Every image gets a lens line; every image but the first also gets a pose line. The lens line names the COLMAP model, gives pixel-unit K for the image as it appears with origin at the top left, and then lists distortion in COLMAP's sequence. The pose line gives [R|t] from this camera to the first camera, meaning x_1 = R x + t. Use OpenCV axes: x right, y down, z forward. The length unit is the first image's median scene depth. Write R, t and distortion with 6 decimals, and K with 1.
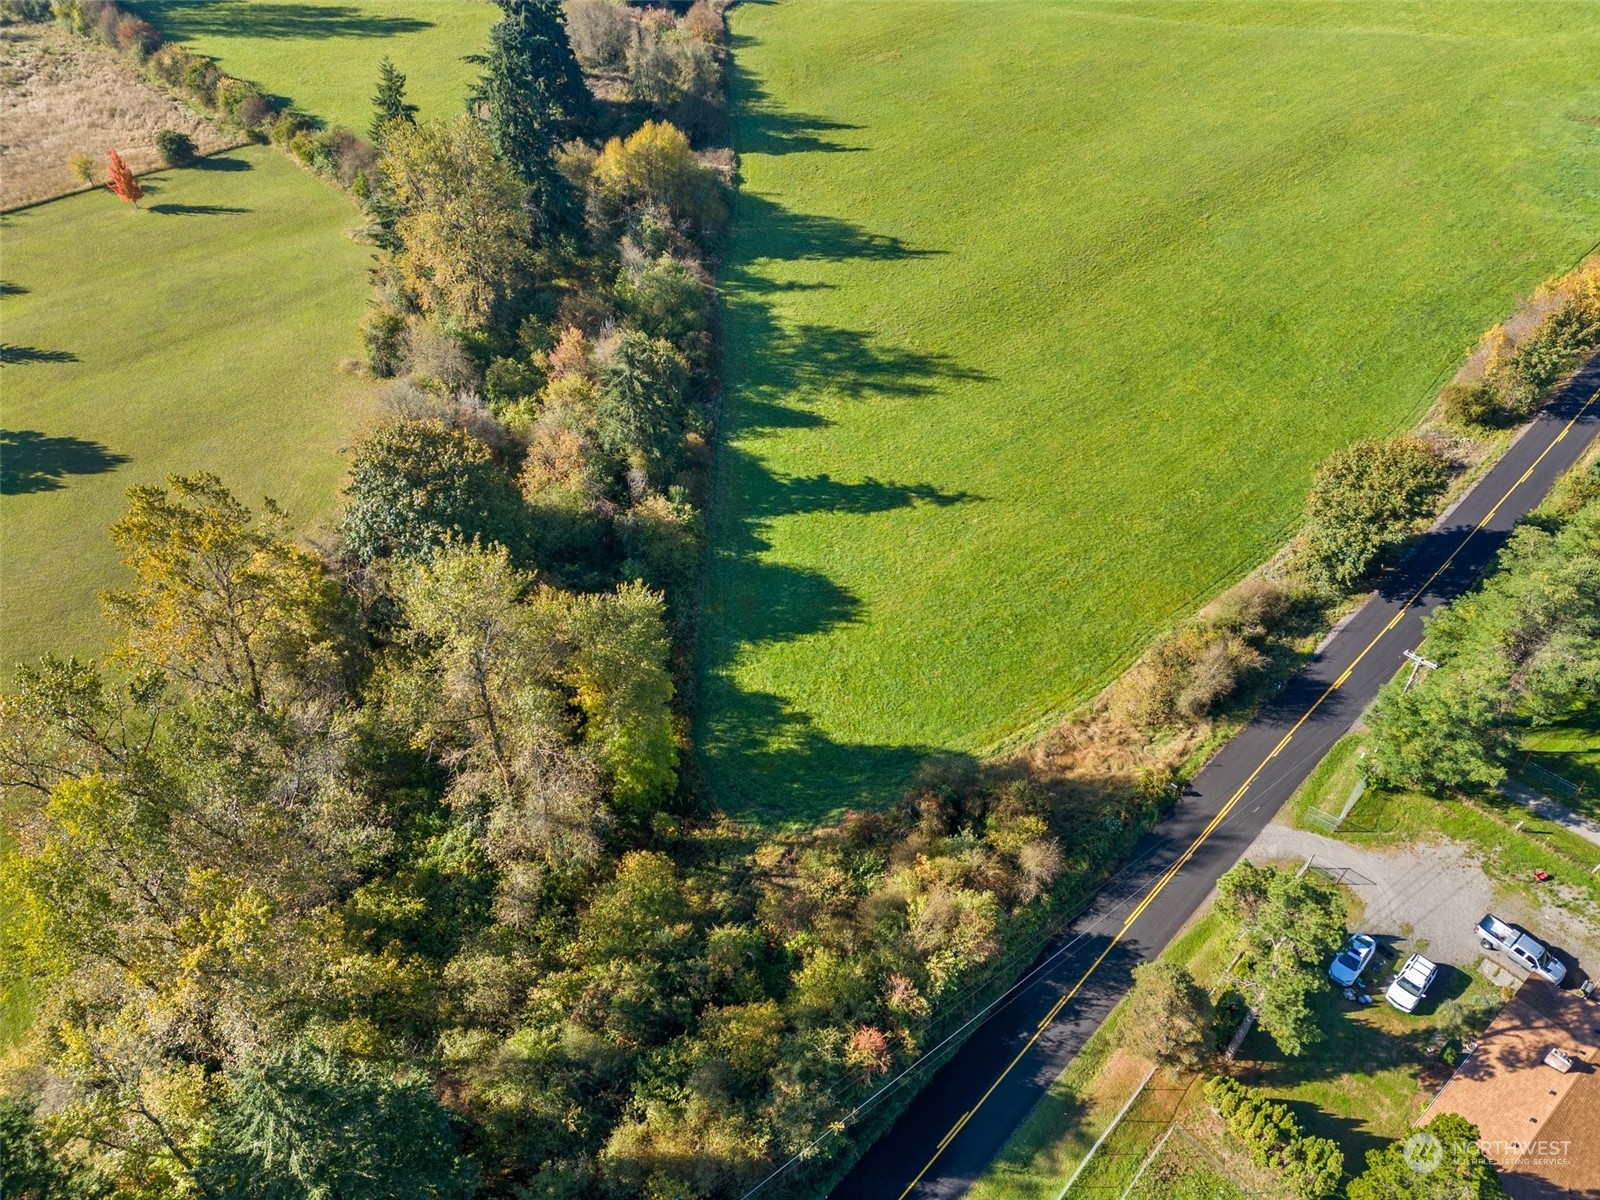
lens RADIAL K [[1161.7, 0, 792.9], [0, 1161.7, 600.6], [0, 0, 1]] dist [0.067078, -0.077919]
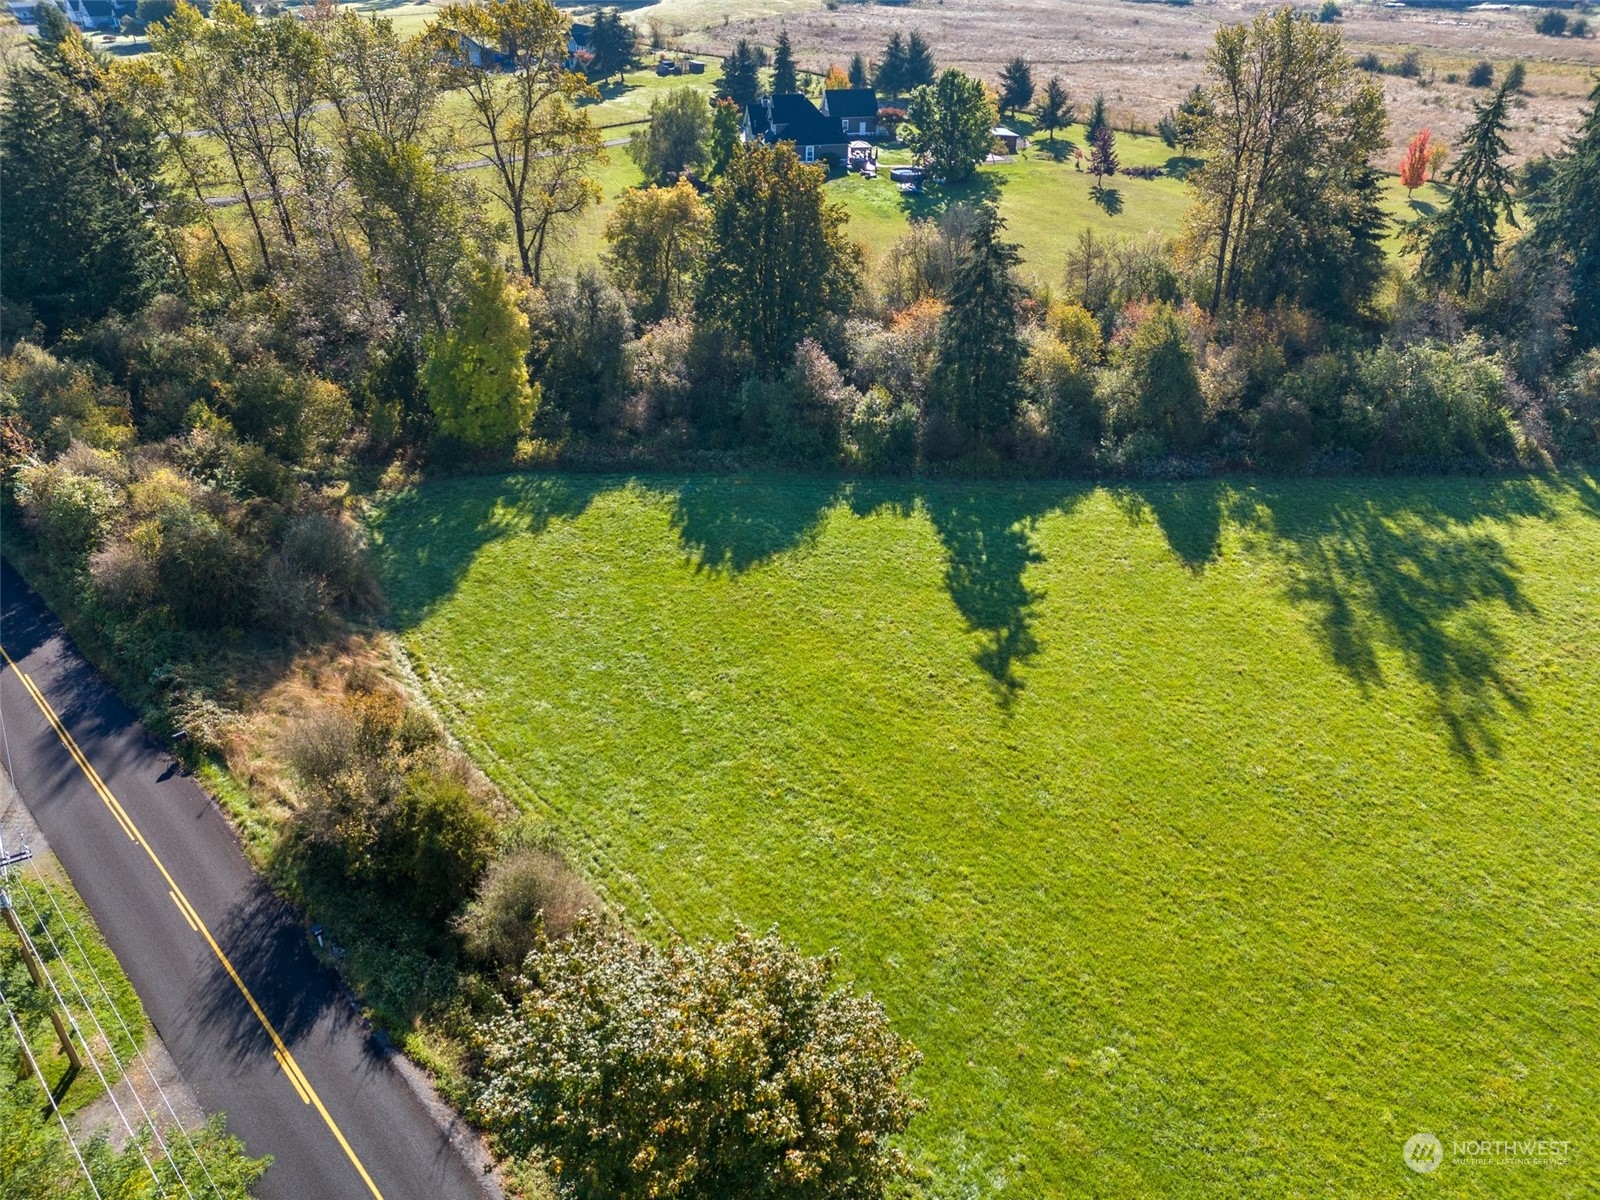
lens RADIAL K [[1173.4, 0, 809.2], [0, 1173.4, 591.9], [0, 0, 1]] dist [0.094820, -0.120507]
pose [[-0.033191, 0.527467, -0.848927, 0.589397], [-0.680305, 0.610328, 0.405815, -0.273349], [0.732178, 0.590998, 0.338581, 0.710092]]
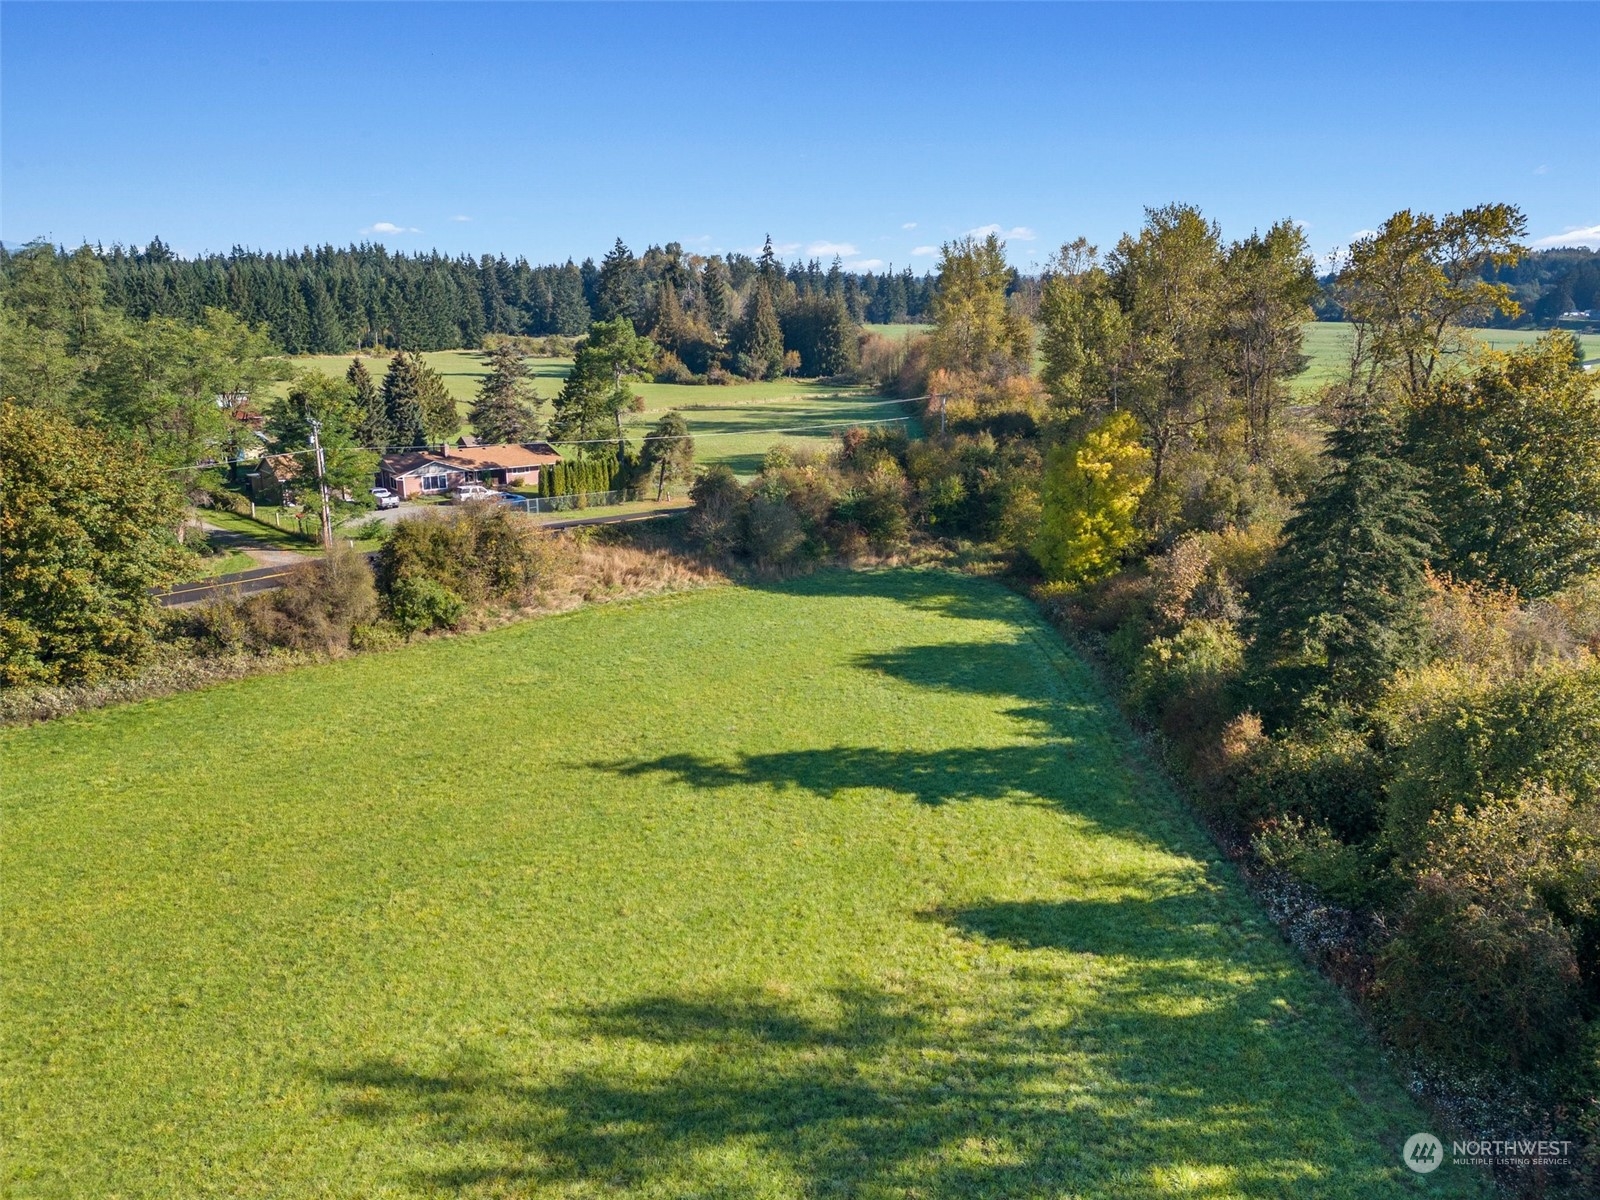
lens RADIAL K [[1173.4, 0, 809.2], [0, 1173.4, 591.9], [0, 0, 1]] dist [0.094820, -0.120507]
pose [[-0.999762, -0.013902, -0.016829, 0.080931], [-0.021682, 0.543580, 0.839077, -0.525173], [-0.002517, 0.839242, -0.543752, 1.186669]]
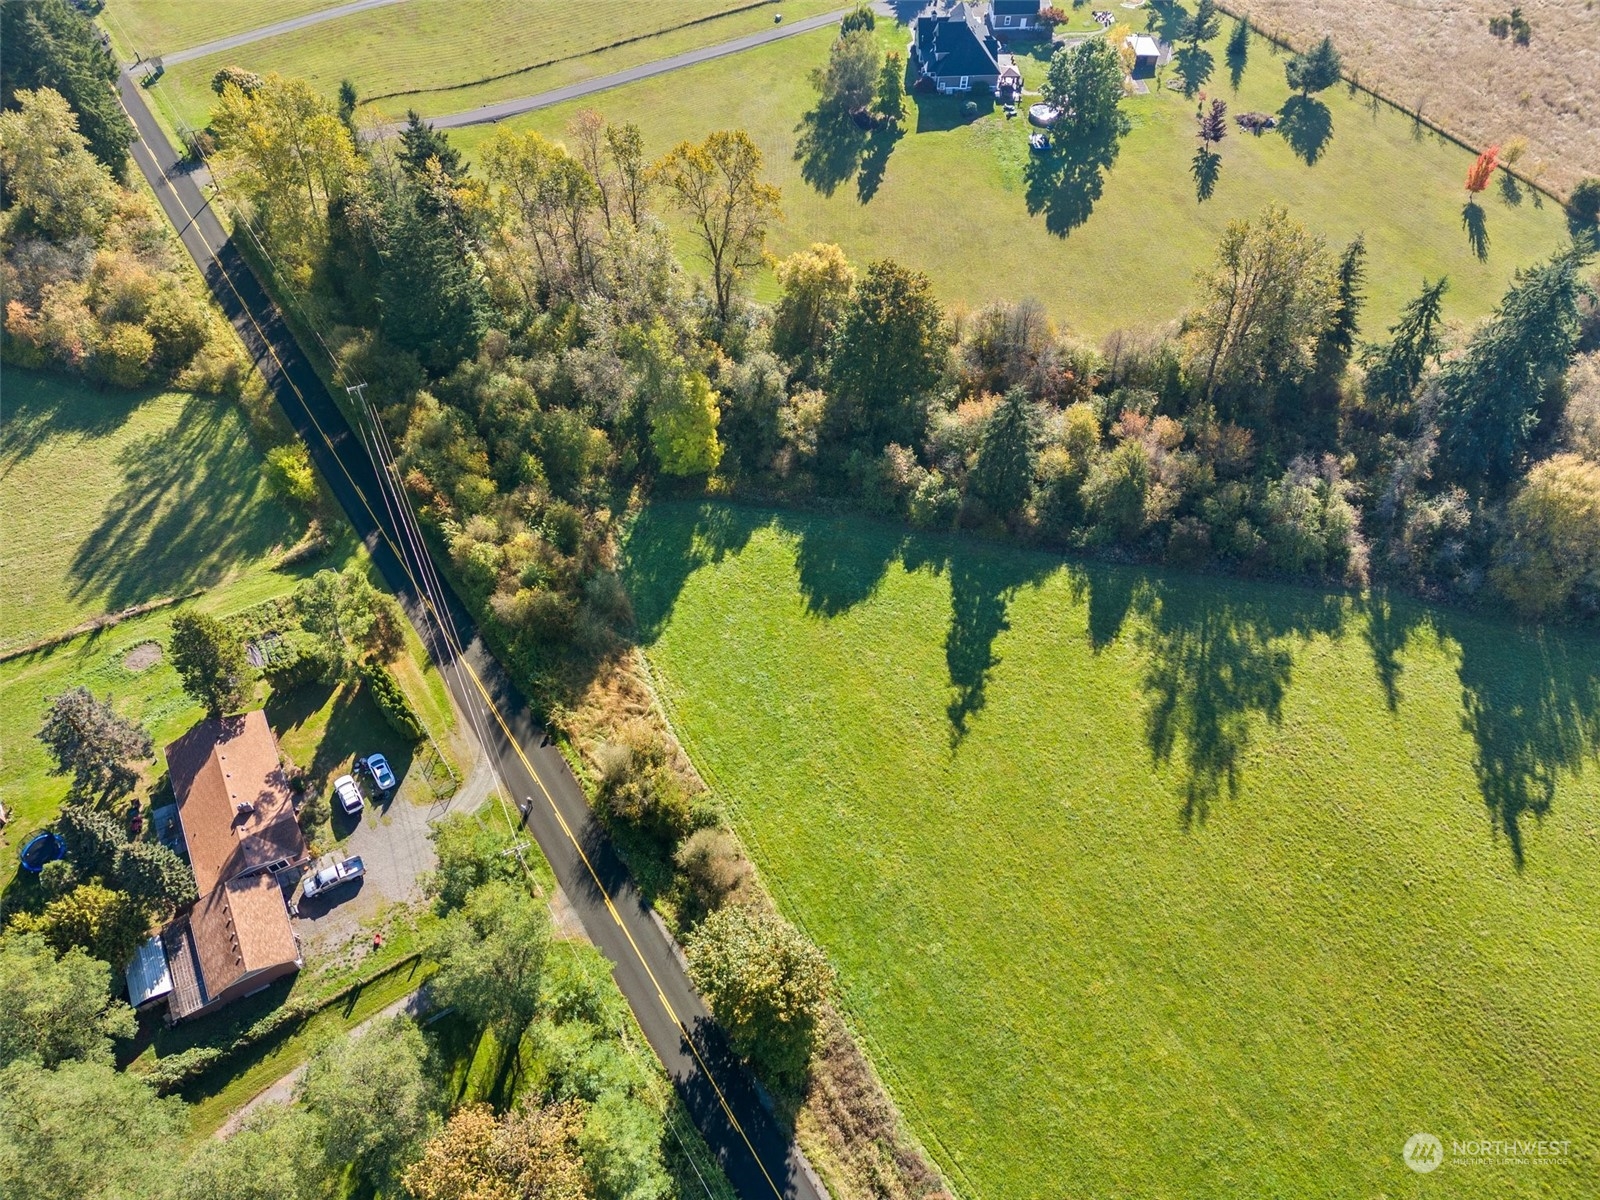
lens RADIAL K [[1173.4, 0, 809.2], [0, 1173.4, 591.9], [0, 0, 1]] dist [0.094820, -0.120507]
pose [[-0.205492, 0.775624, -0.596809, 0.690512], [-0.671325, 0.332012, 0.662639, -0.719244], [0.712106, 0.536820, 0.452470, 0.371291]]
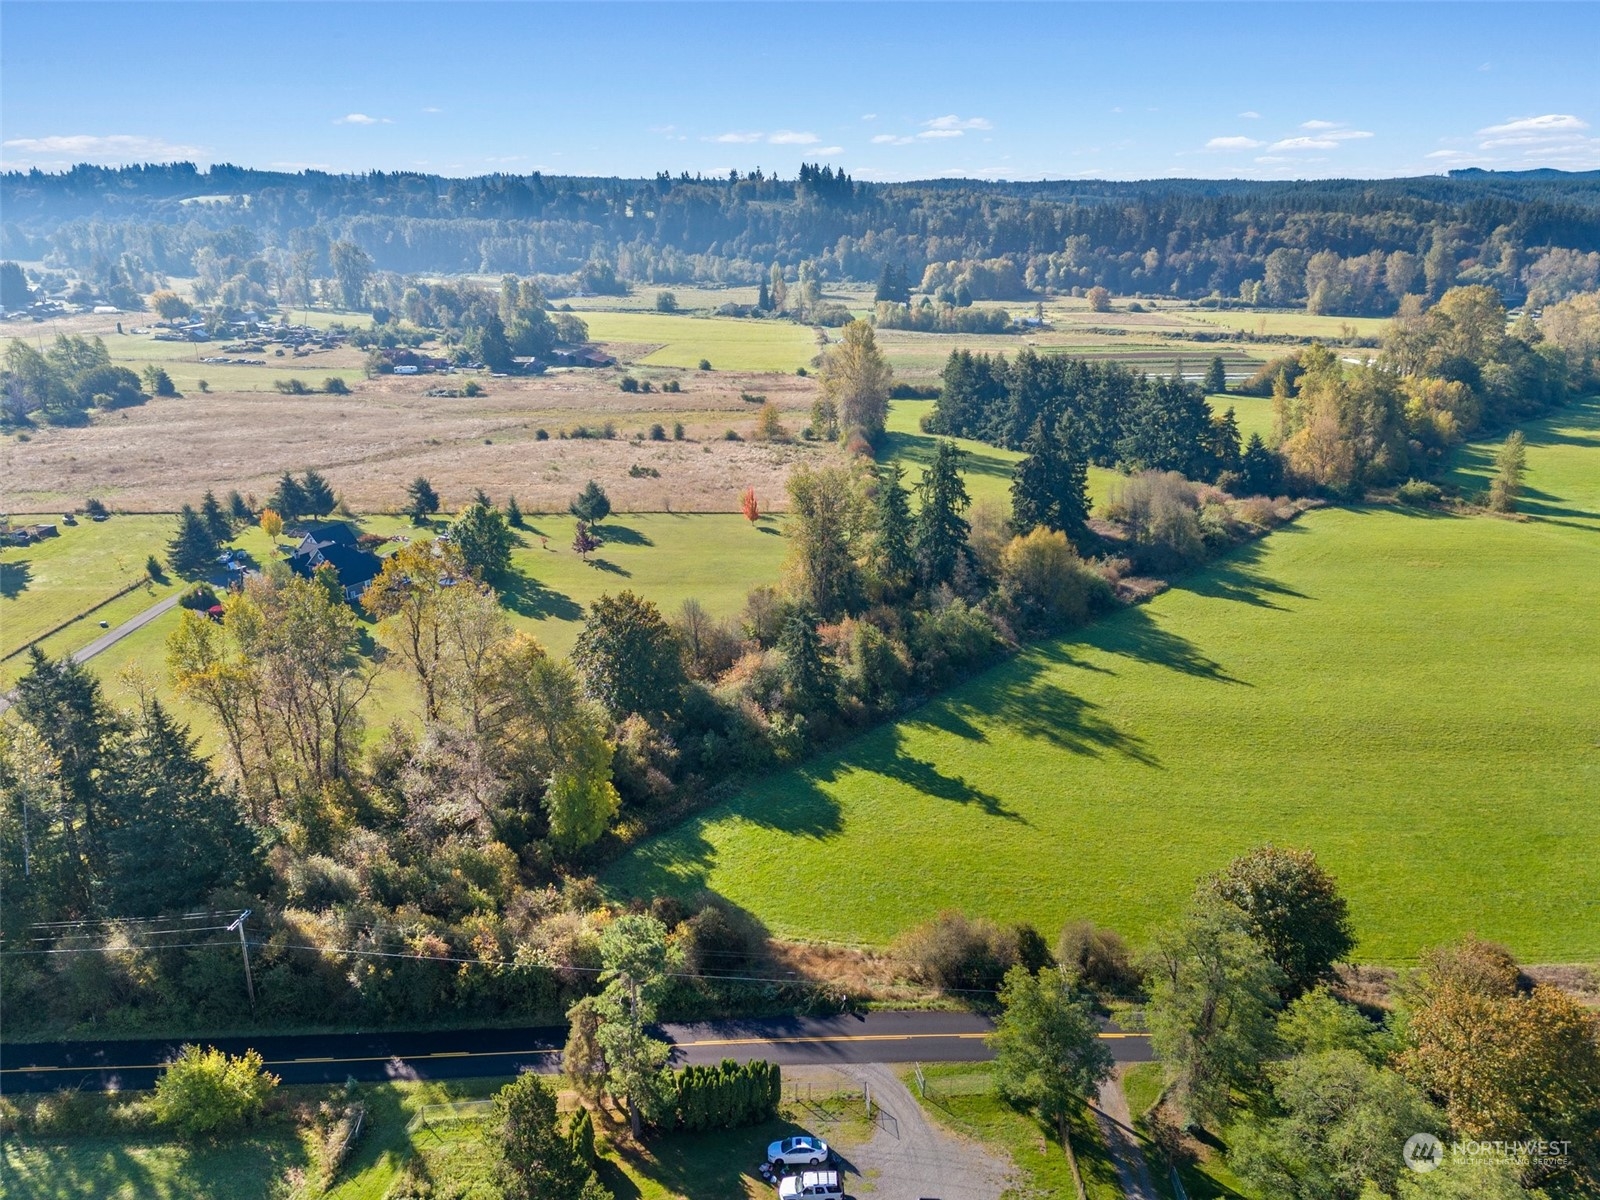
lens RADIAL K [[1173.4, 0, 809.2], [0, 1173.4, 591.9], [0, 0, 1]] dist [0.094820, -0.120507]
pose [[0.726719, 0.216130, -0.652049, 0.674622], [-0.465344, 0.853129, -0.235853, 0.080470], [0.505307, 0.474825, 0.720559, 0.008602]]
